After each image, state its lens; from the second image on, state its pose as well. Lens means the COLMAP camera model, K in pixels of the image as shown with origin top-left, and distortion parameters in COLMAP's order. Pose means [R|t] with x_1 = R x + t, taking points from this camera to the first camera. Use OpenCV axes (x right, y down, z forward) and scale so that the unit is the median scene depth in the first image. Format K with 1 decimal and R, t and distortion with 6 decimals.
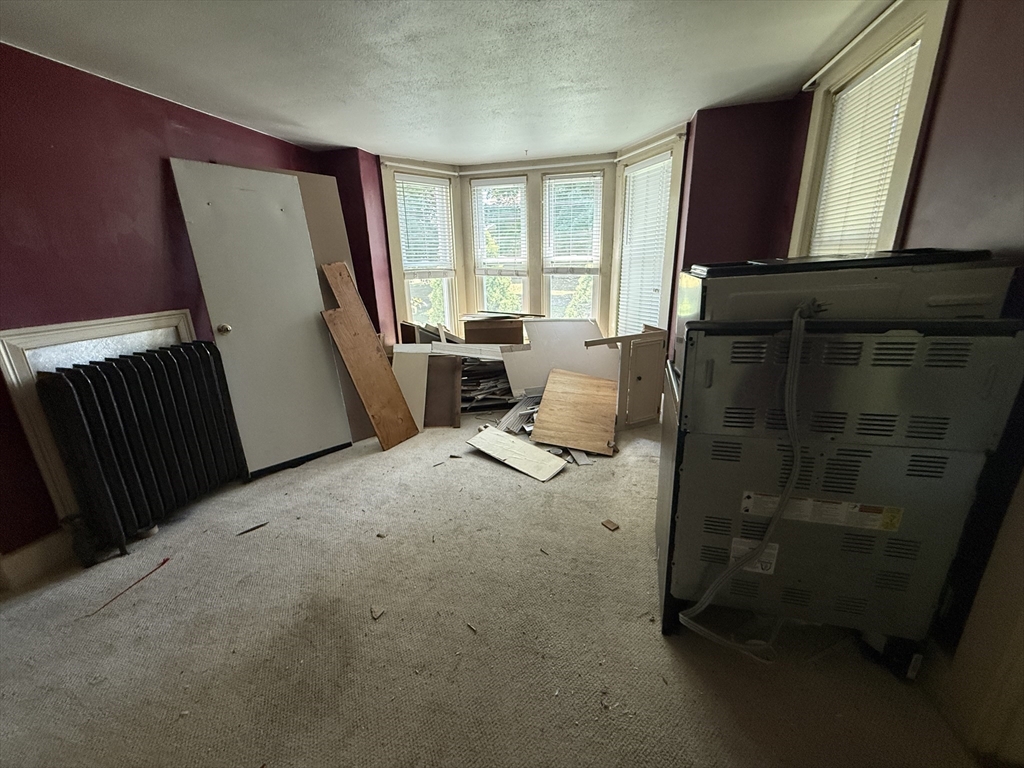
lens RADIAL K [[417.3, 0, 515.7], [0, 417.3, 384.9], [0, 0, 1]] dist [-0.000129, -0.000017]
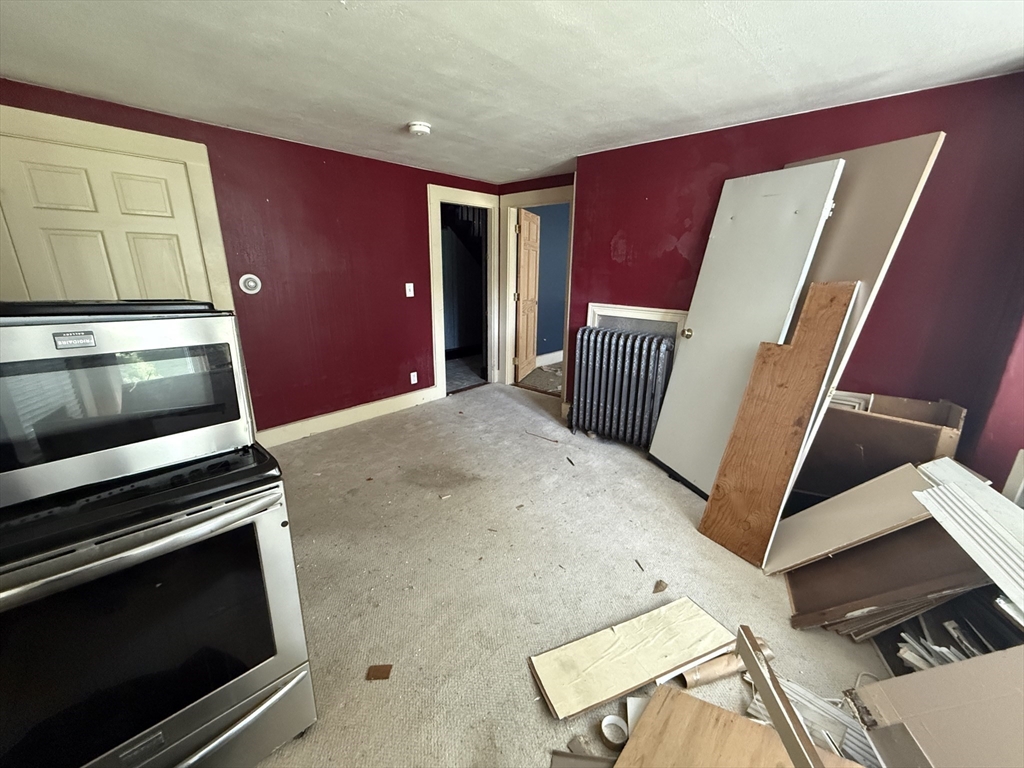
lens RADIAL K [[417.3, 0, 515.7], [0, 417.3, 384.9], [0, 0, 1]] dist [-0.000129, -0.000017]
pose [[-0.485668, 0.259883, -0.834618, 0.526474], [-0.256935, 0.870169, 0.420464, -0.391472], [0.835530, 0.418649, -0.355840, 1.153895]]
